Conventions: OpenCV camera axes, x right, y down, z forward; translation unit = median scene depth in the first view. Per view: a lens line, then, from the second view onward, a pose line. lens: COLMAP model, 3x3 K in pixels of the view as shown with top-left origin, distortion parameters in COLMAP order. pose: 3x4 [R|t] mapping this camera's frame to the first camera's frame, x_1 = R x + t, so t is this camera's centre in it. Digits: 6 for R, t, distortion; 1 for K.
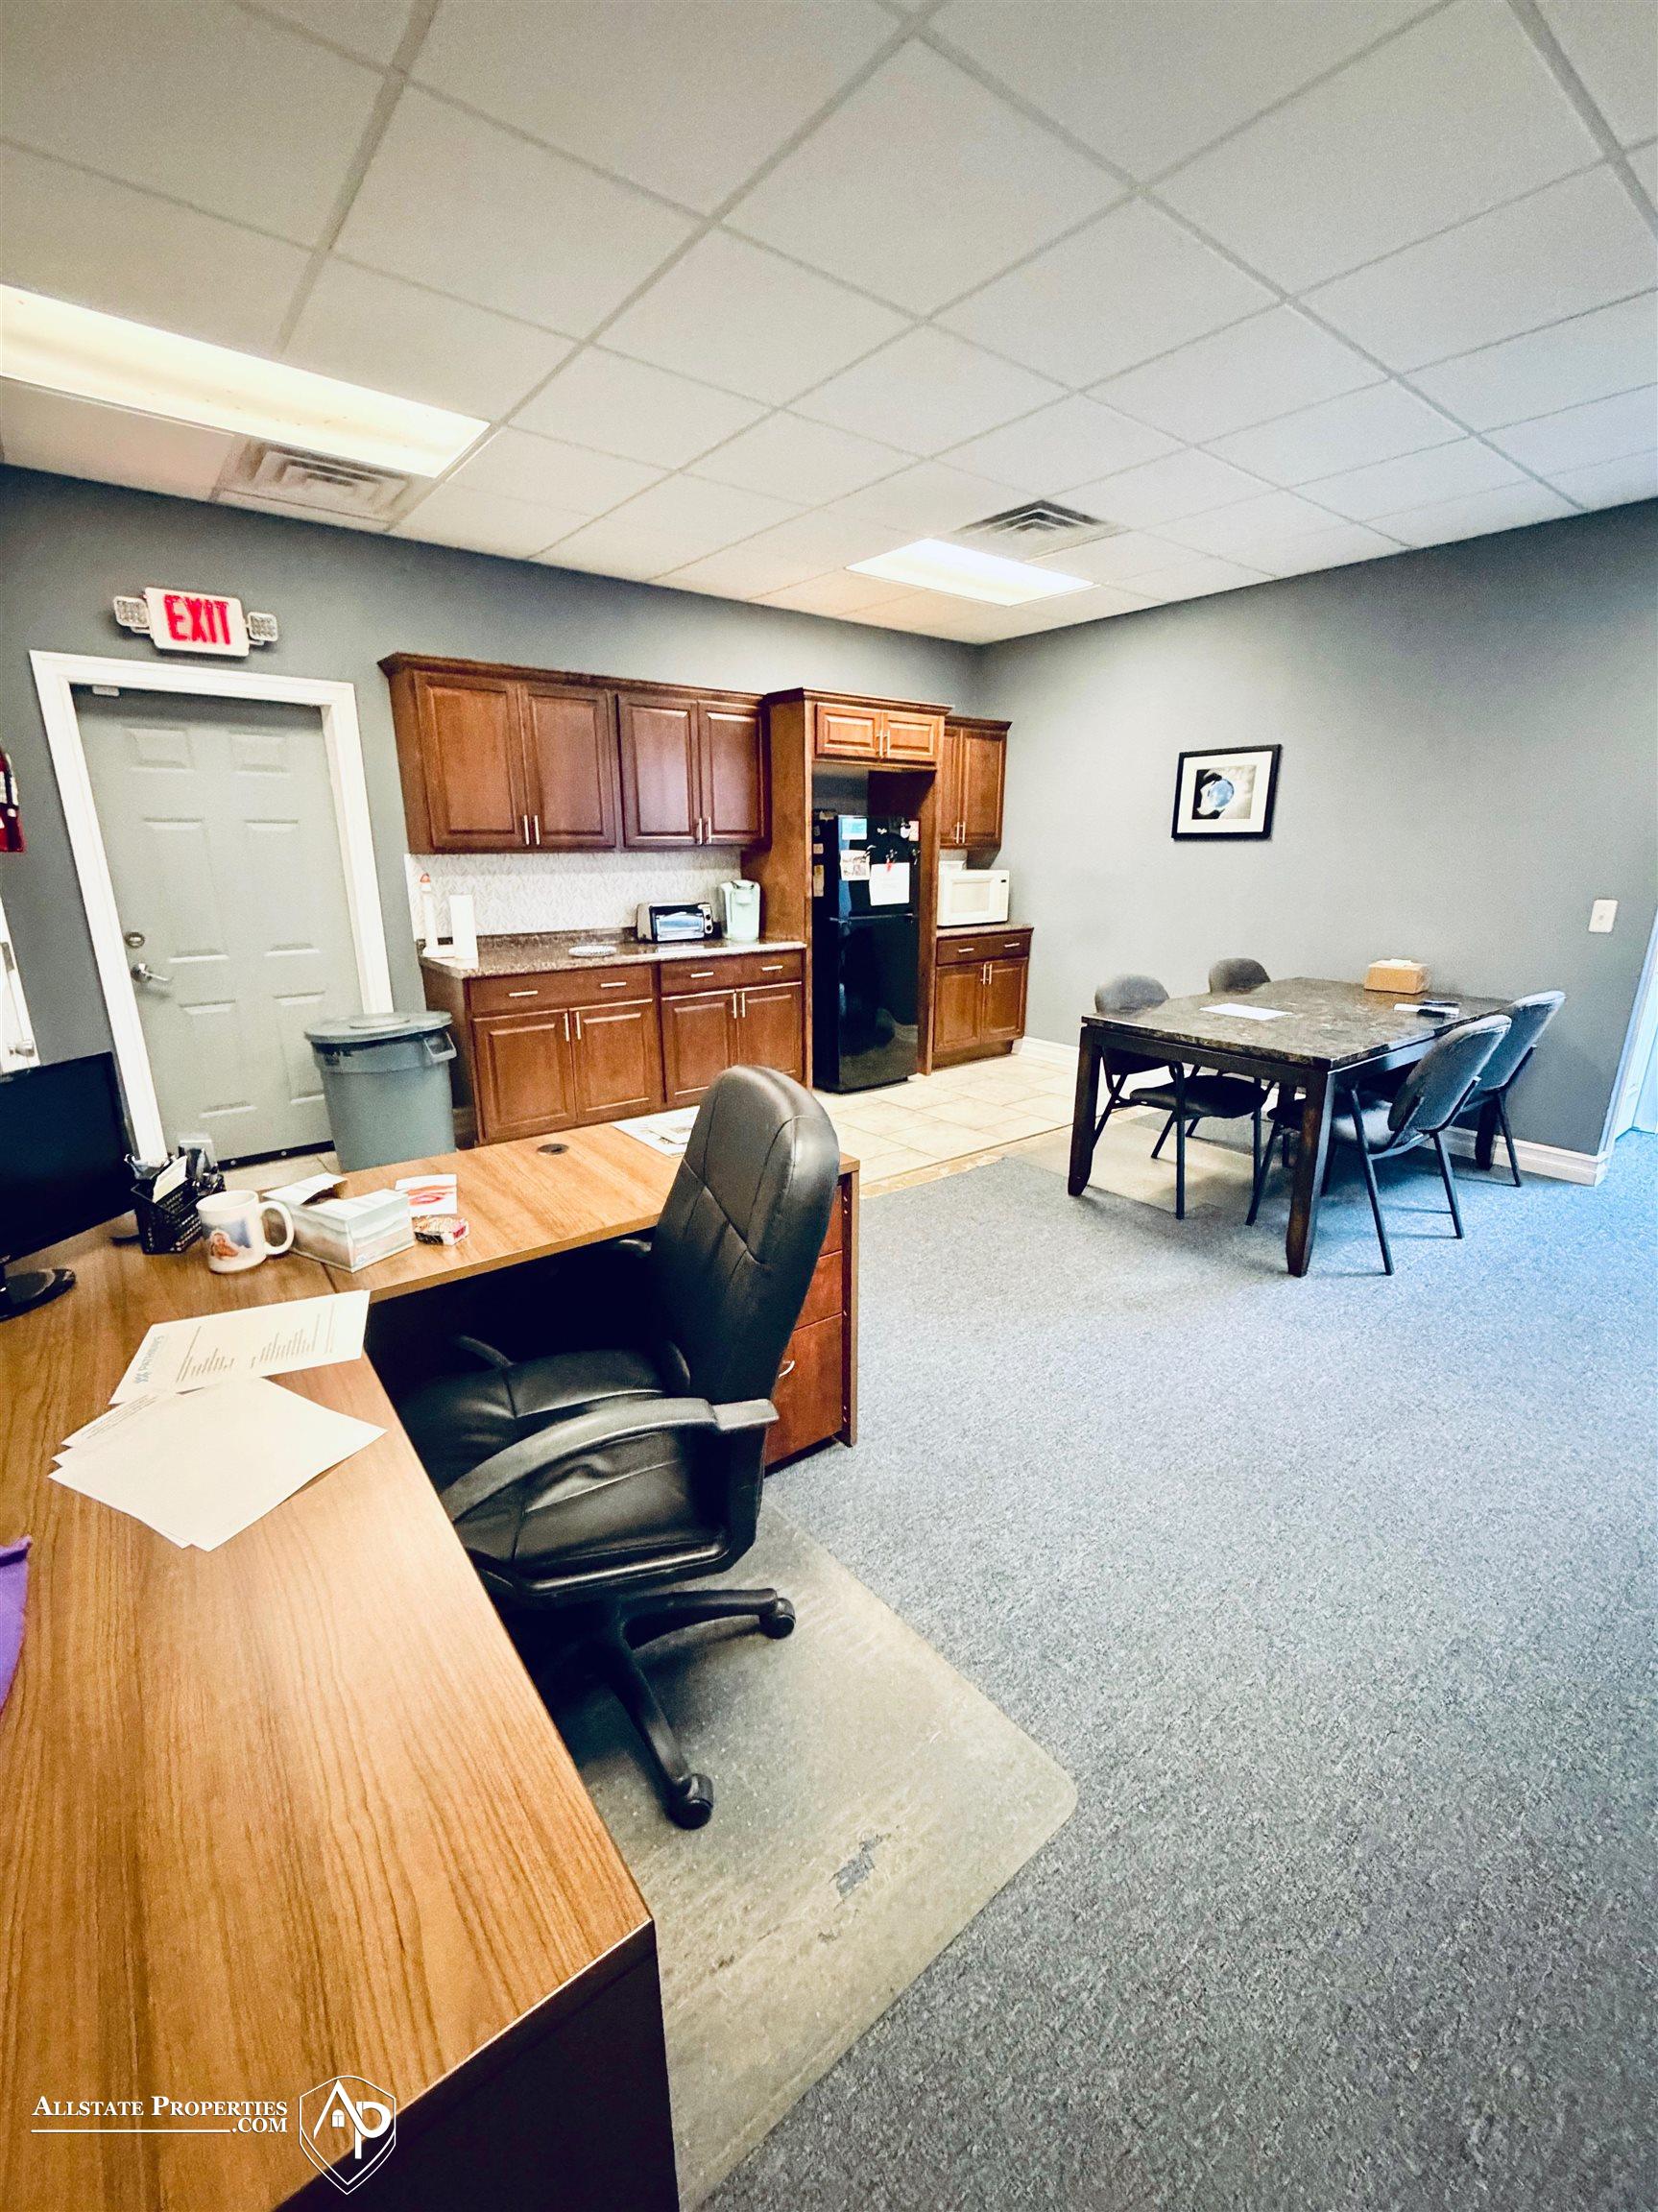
lens RADIAL K [[916.6, 0, 829.0], [0, 916.6, 1106.0], [0, 0, 1]] dist [-0.000793, -0.000038]
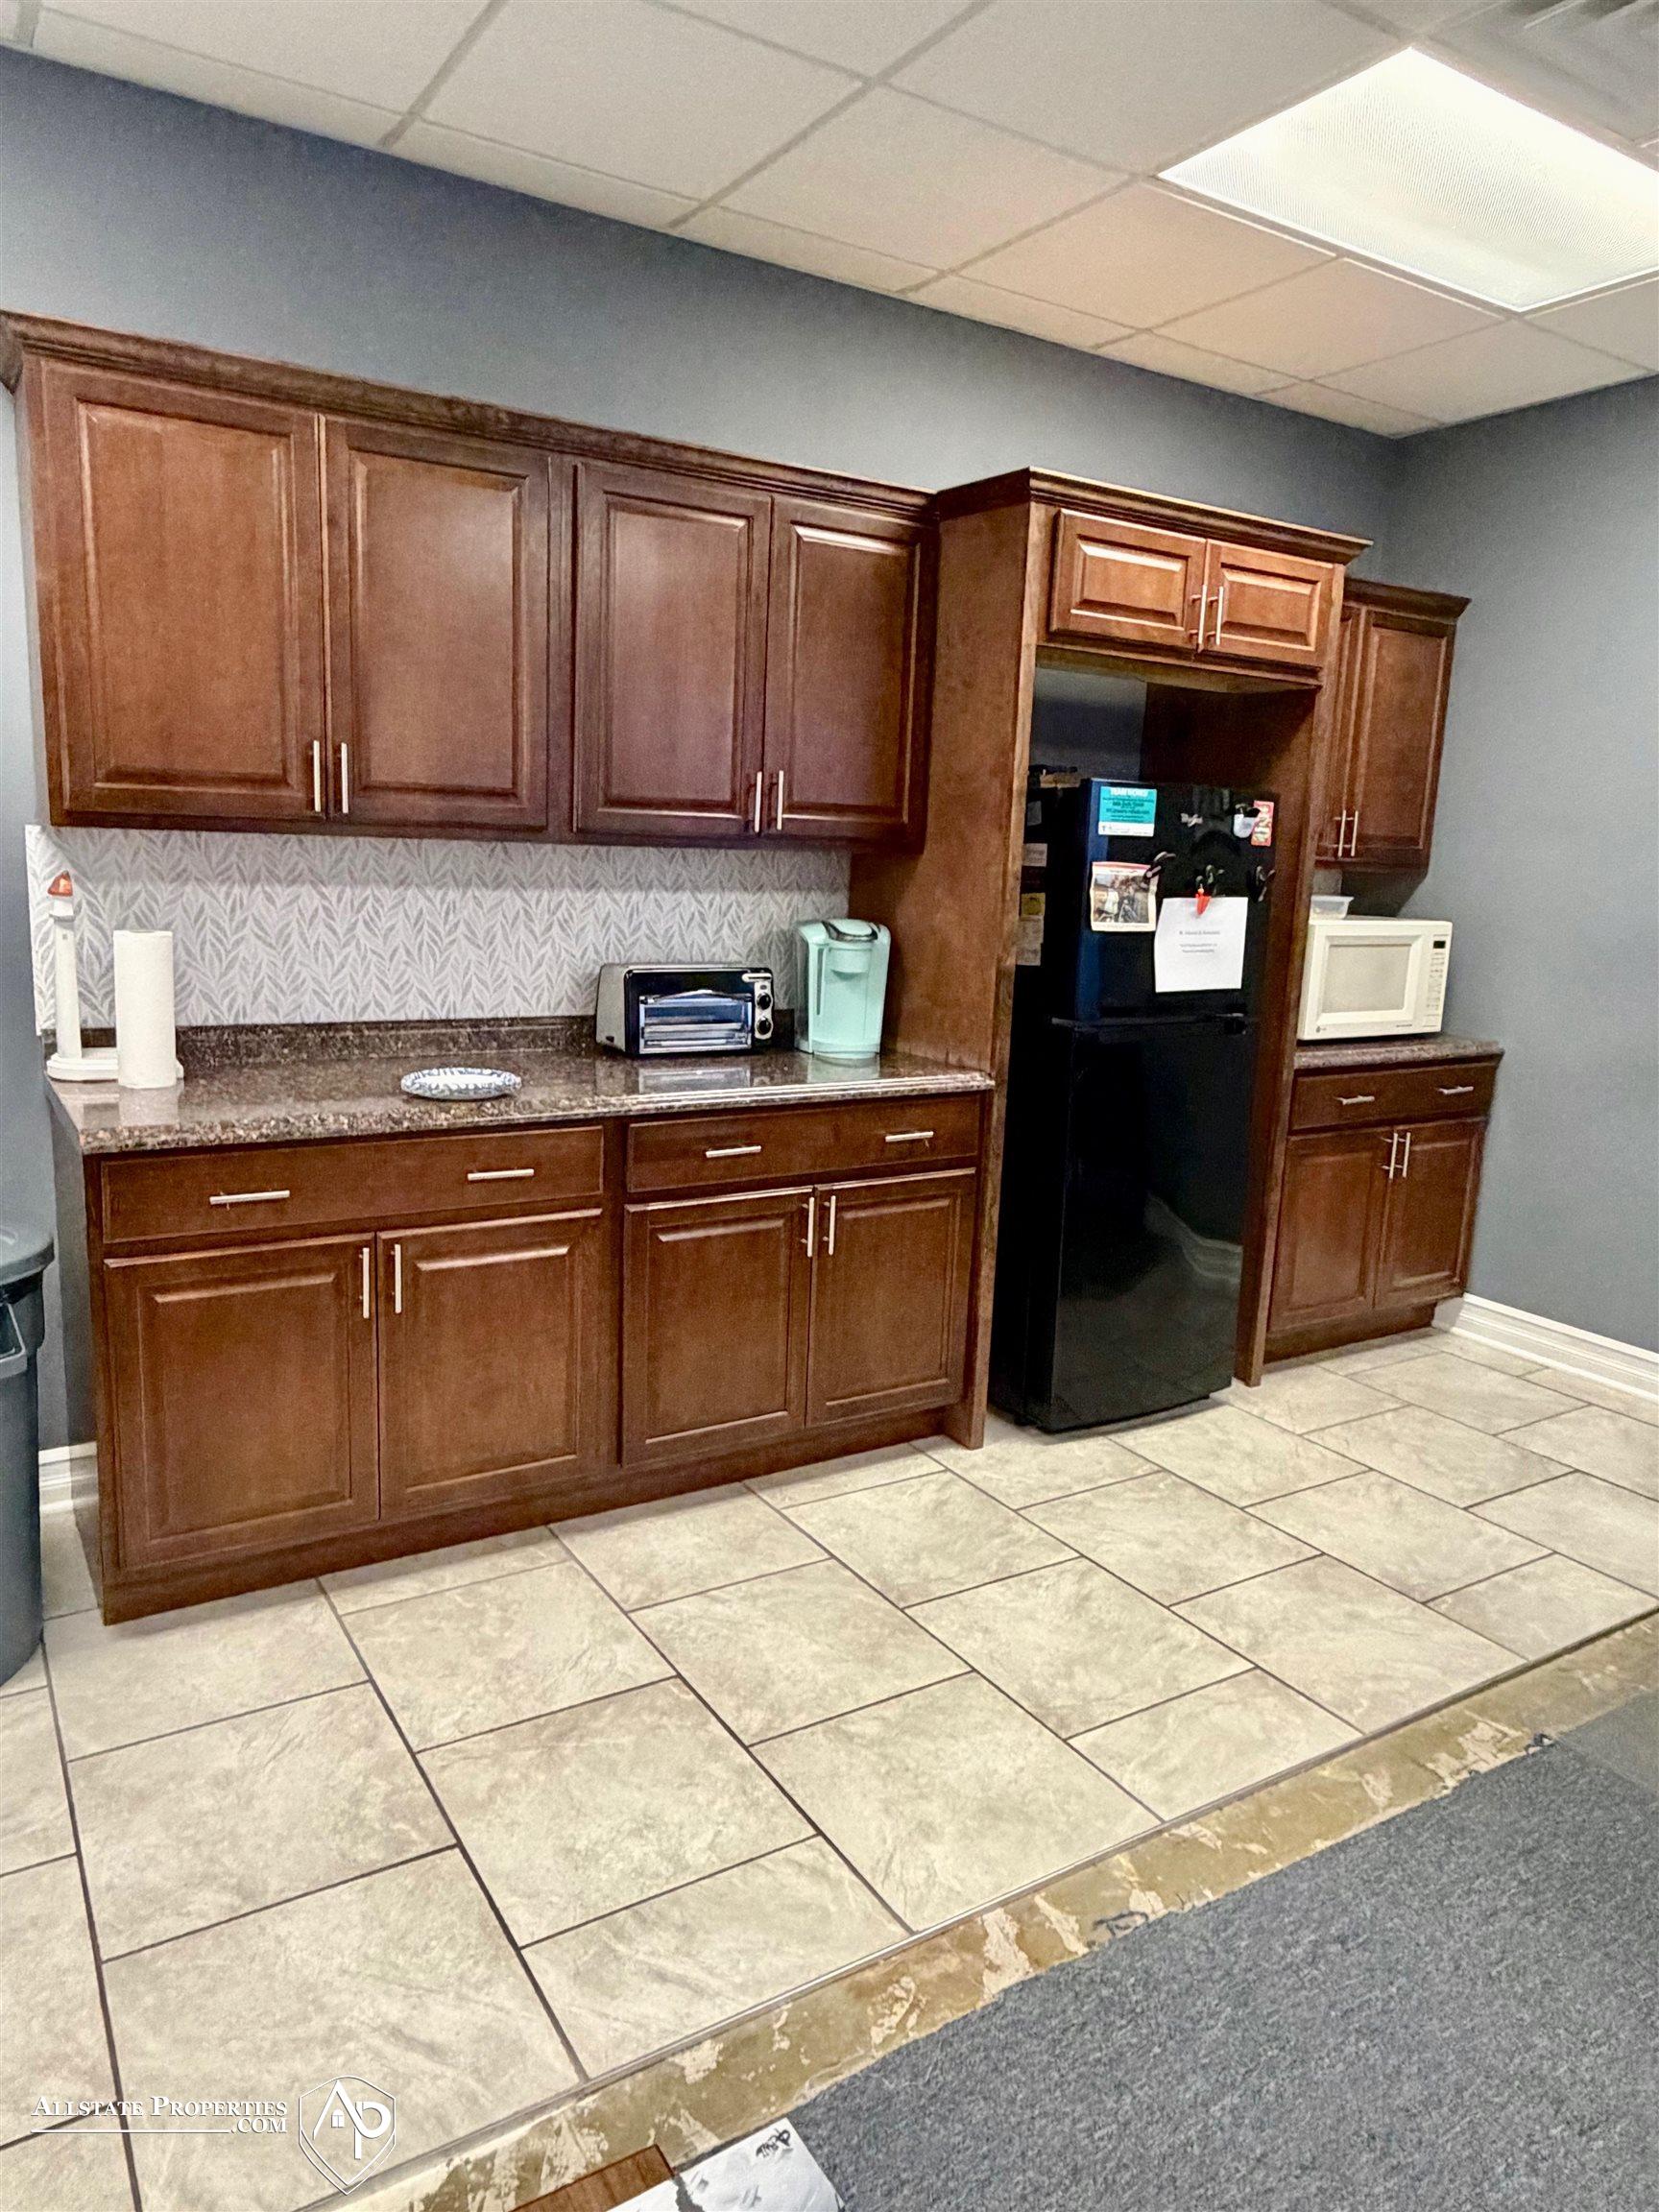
lens RADIAL K [[1441.6, 0, 829.5], [0, 1441.6, 1106.0], [0, 0, 1]] dist [0.004342, 0.000954]
pose [[0.993132, 0.059546, -0.100717, -0.032241], [-0.069348, 0.992885, -0.096805, -0.096851], [0.094236, 0.103124, 0.990194, 0.351716]]
